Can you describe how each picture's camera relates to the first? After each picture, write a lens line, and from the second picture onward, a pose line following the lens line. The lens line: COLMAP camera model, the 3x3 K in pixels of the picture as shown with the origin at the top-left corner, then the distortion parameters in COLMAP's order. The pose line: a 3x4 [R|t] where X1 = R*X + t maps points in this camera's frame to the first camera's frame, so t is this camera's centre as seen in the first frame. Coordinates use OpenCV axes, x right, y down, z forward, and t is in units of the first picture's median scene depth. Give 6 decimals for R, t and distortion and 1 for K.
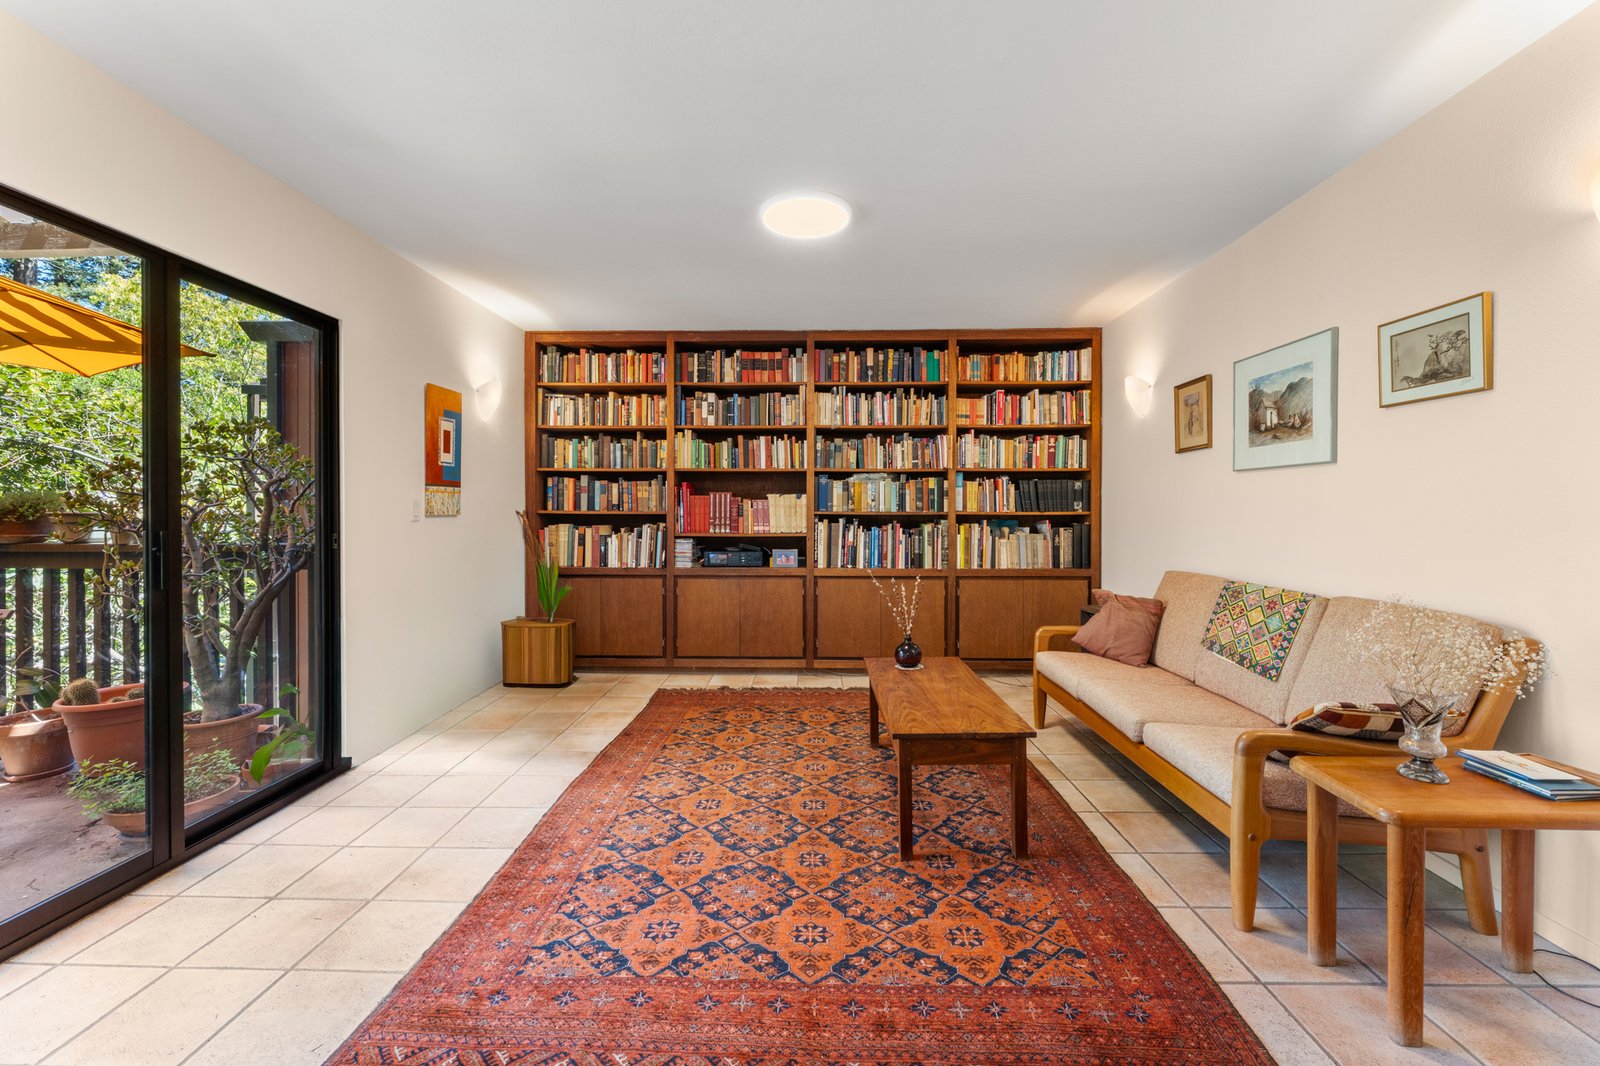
lens RADIAL K [[651.9, 0, 802.5], [0, 651.9, 510.7], [0, 0, 1]] dist [-0.001156, -0.000285]
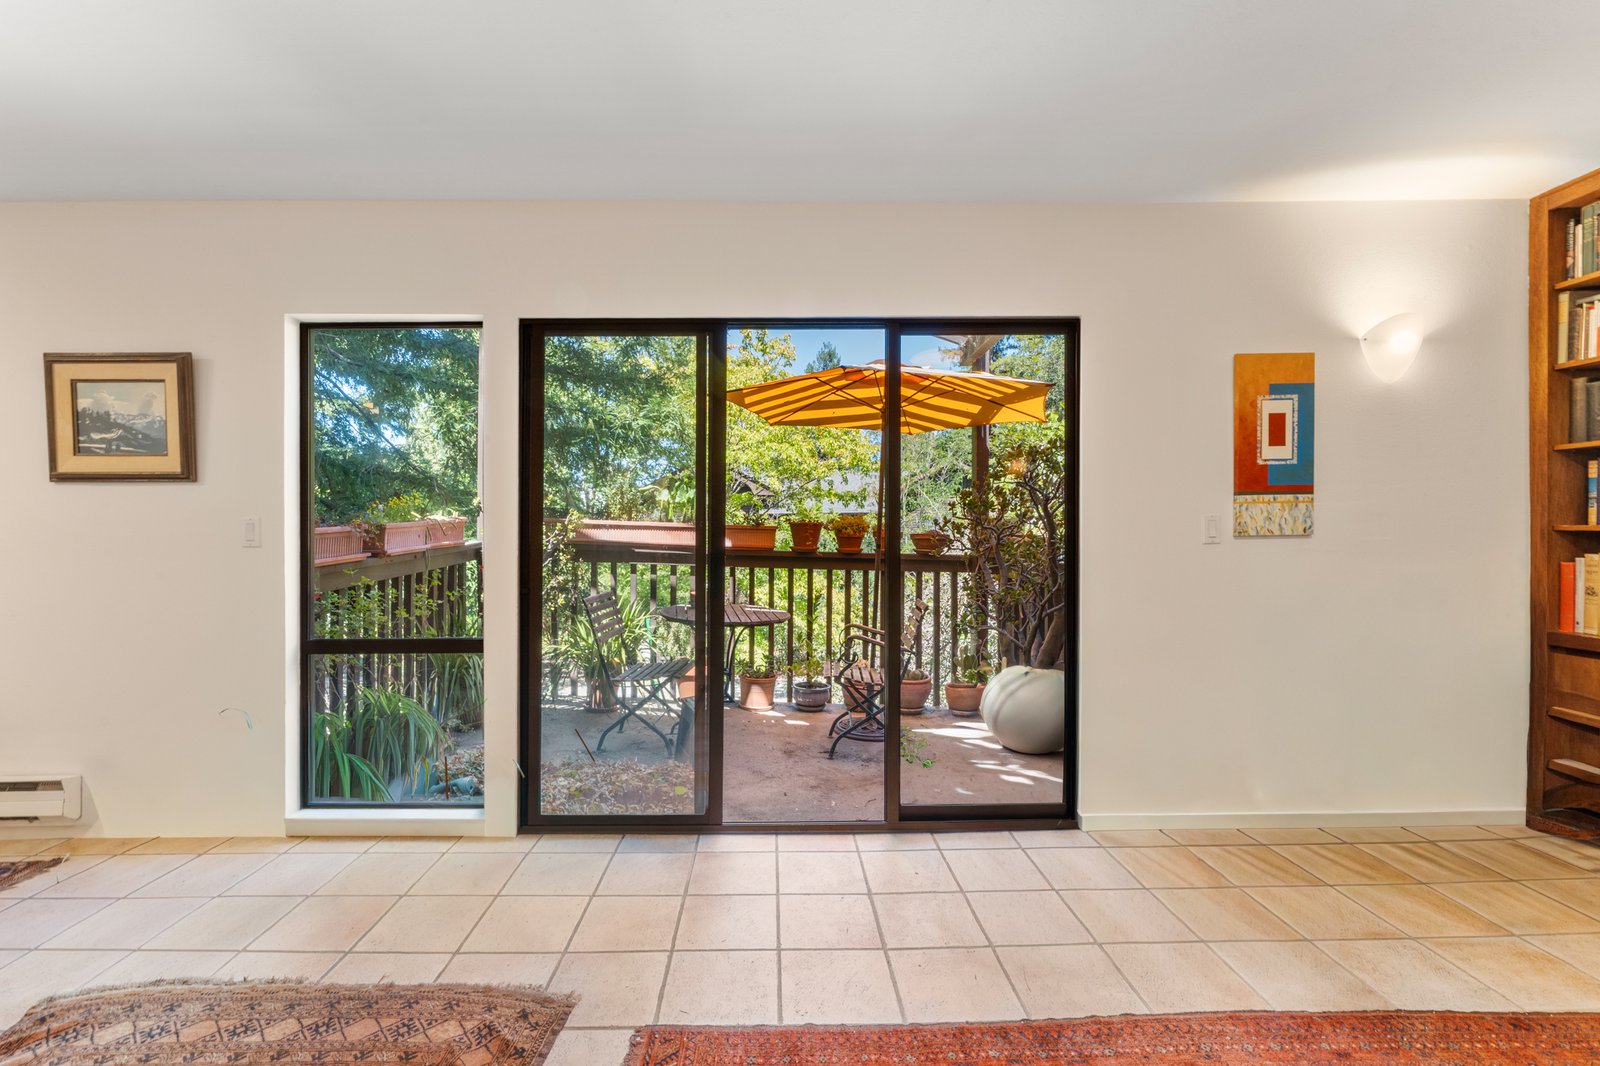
lens RADIAL K [[698.1, 0, 775.4], [0, 698.1, 534.1], [0, 0, 1]] dist [-0.001232, -0.000176]
pose [[0.024997, -0.002649, -0.999684, 0.183449], [0.010213, 0.999945, -0.002394, 0.001458], [0.999635, -0.010150, 0.025022, 0.448470]]
